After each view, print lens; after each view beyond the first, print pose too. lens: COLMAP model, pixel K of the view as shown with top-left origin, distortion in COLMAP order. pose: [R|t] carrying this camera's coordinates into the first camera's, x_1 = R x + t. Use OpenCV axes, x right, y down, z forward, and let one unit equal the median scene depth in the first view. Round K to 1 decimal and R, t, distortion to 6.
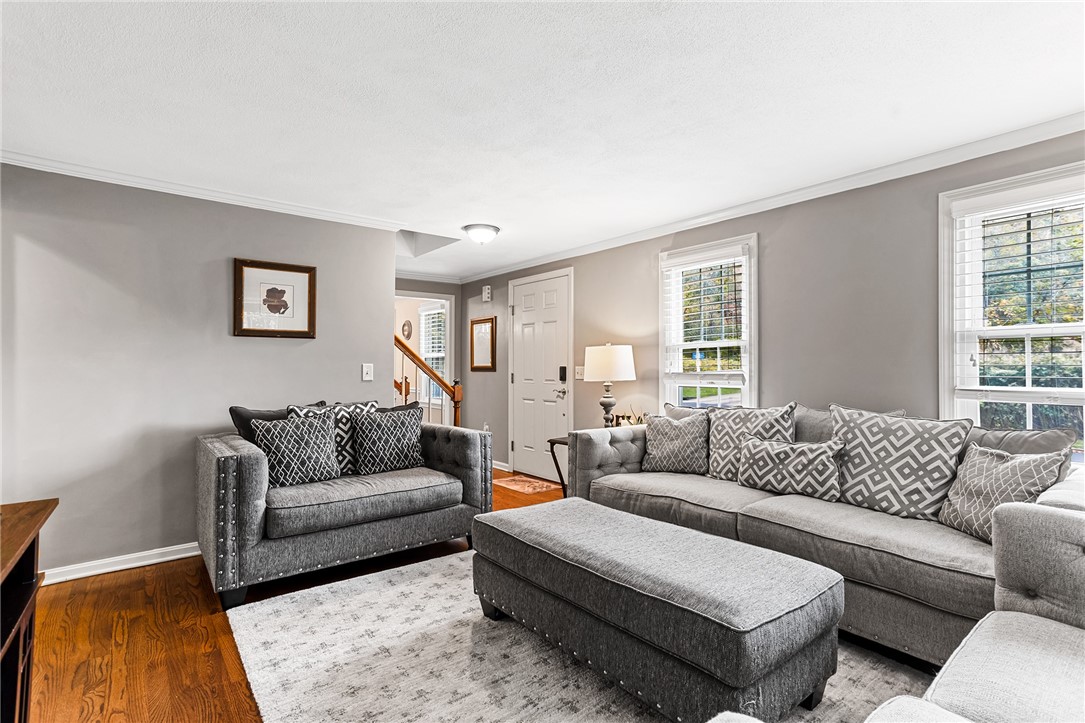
lens RADIAL K [[523.6, 0, 546.1], [0, 523.6, 358.7], [0, 0, 1]] dist [-0.000791, 0.001837]
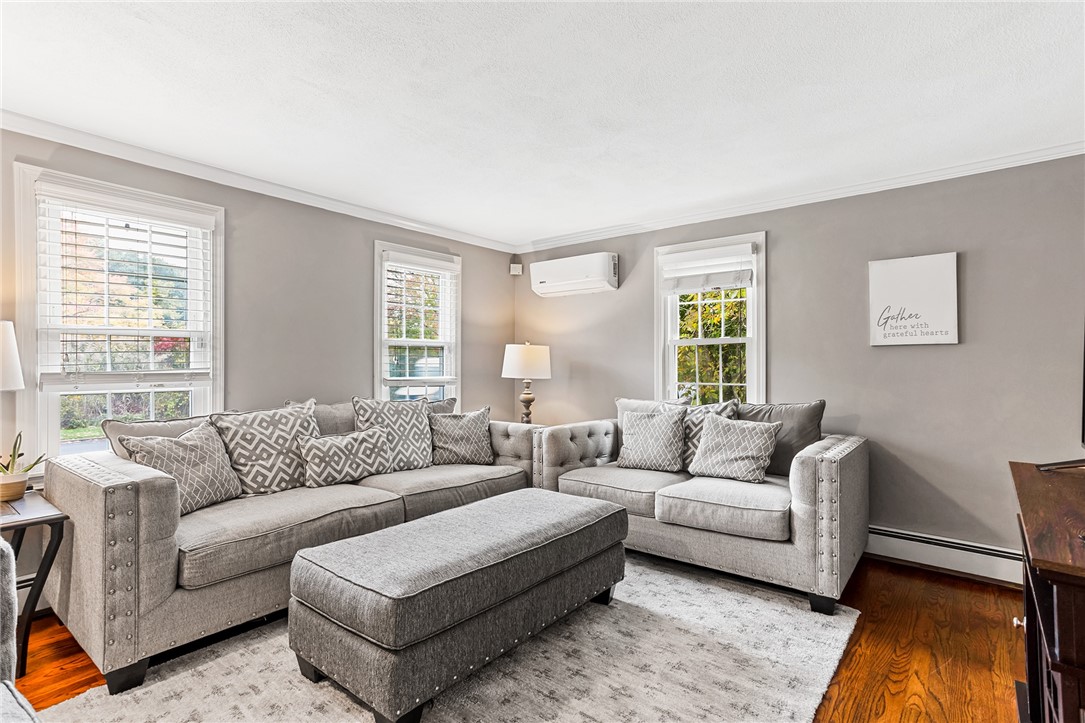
lens RADIAL K [[523.6, 0, 544.7], [0, 523.6, 364.9], [0, 0, 1]] dist [-0.000791, 0.001837]
pose [[-0.209858, 0.002950, 0.977728, -0.705457], [-0.018313, 0.999808, -0.006948, 0.017346], [-0.977560, -0.019363, -0.209763, 0.854911]]
